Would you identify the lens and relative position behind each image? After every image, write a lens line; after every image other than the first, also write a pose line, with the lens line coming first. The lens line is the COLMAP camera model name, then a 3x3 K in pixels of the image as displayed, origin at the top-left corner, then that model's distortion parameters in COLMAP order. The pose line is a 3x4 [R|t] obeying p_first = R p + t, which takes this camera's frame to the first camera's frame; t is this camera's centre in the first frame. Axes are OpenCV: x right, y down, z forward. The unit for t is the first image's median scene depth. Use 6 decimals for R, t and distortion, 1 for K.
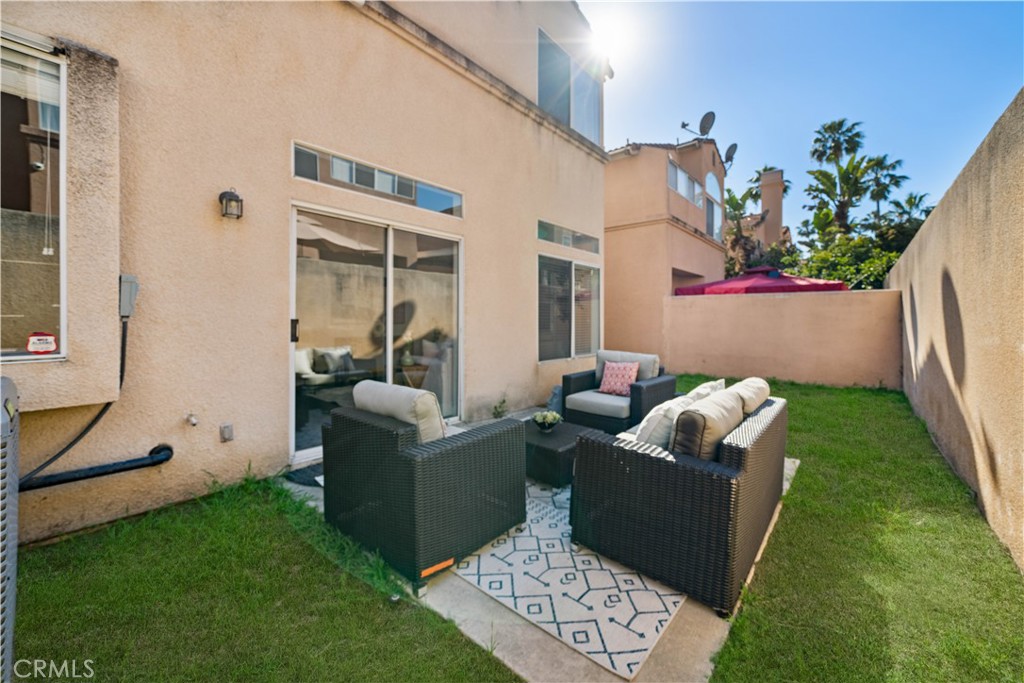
lens RADIAL K [[404.1, 0, 510.3], [0, 404.1, 334.7], [0, 0, 1]] dist [0.000010, 0.000003]
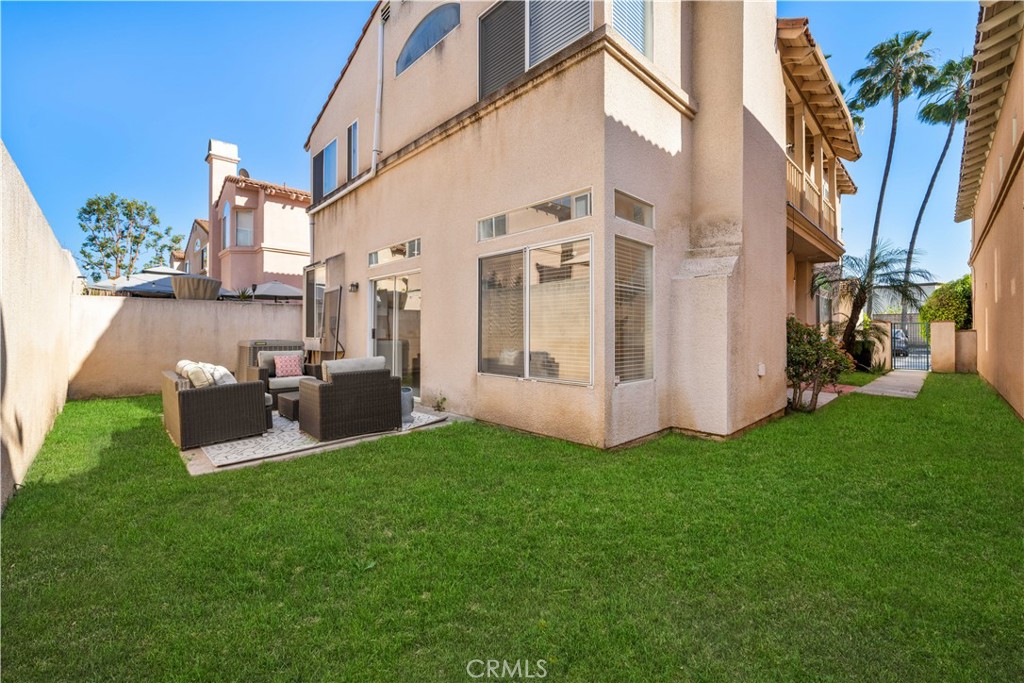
lens RADIAL K [[416.4, 0, 512.0], [0, 416.4, 341.5], [0, 0, 1]] dist [0.001691, 0.000201]
pose [[-0.086520, 0.016678, -0.996110, 1.064055], [-0.040954, 0.998955, 0.020283, -0.028535], [0.995408, 0.042550, -0.085747, 1.209123]]
